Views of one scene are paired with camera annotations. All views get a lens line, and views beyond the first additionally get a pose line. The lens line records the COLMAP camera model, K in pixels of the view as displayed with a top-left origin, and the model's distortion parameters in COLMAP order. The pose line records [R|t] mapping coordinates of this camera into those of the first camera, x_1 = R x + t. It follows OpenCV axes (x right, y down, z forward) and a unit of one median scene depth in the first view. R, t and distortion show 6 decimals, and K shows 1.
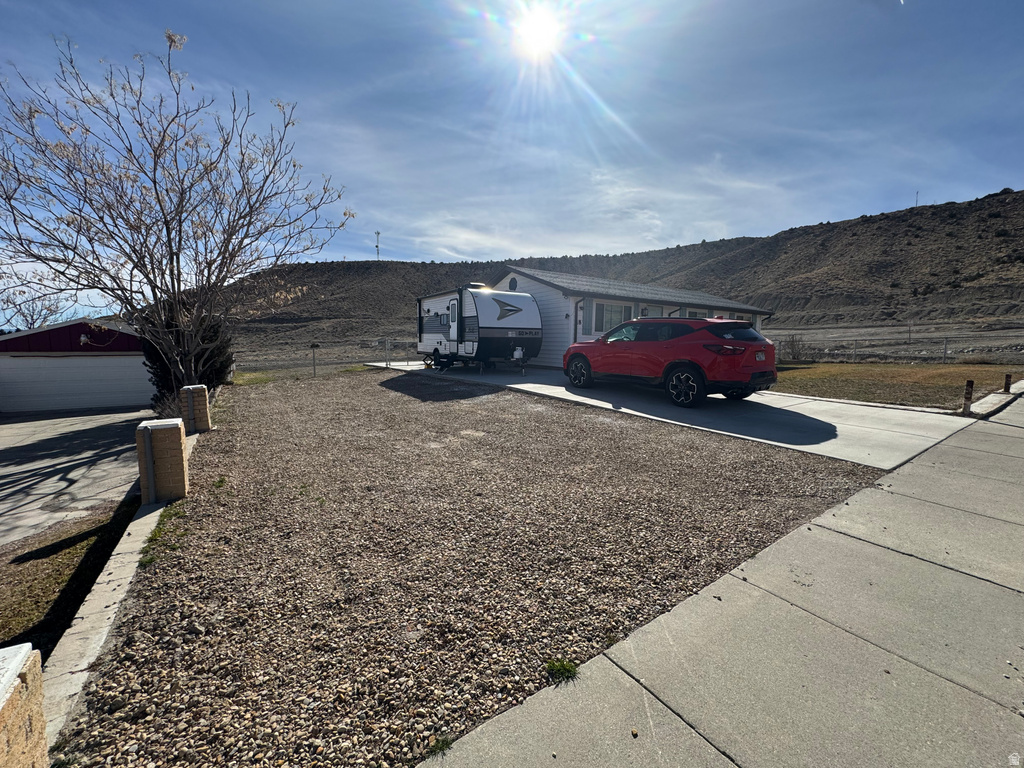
lens RADIAL K [[408.4, 0, 508.2], [0, 408.4, 386.1], [0, 0, 1]] dist [-0.002605, -0.000112]
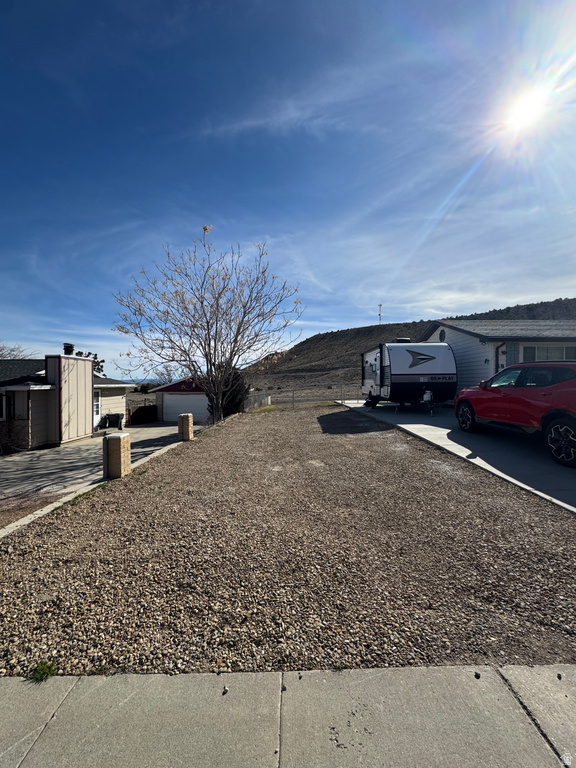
lens RADIAL K [[306.3, 0, 288.0], [0, 306.3, 384.0], [0, 0, 1]] dist [-0.002605, -0.000112]
pose [[0.821707, -0.009319, -0.569833, 0.245809], [-0.051163, 0.994623, -0.090045, -0.023286], [0.567608, 0.103145, 0.816812, 0.111709]]
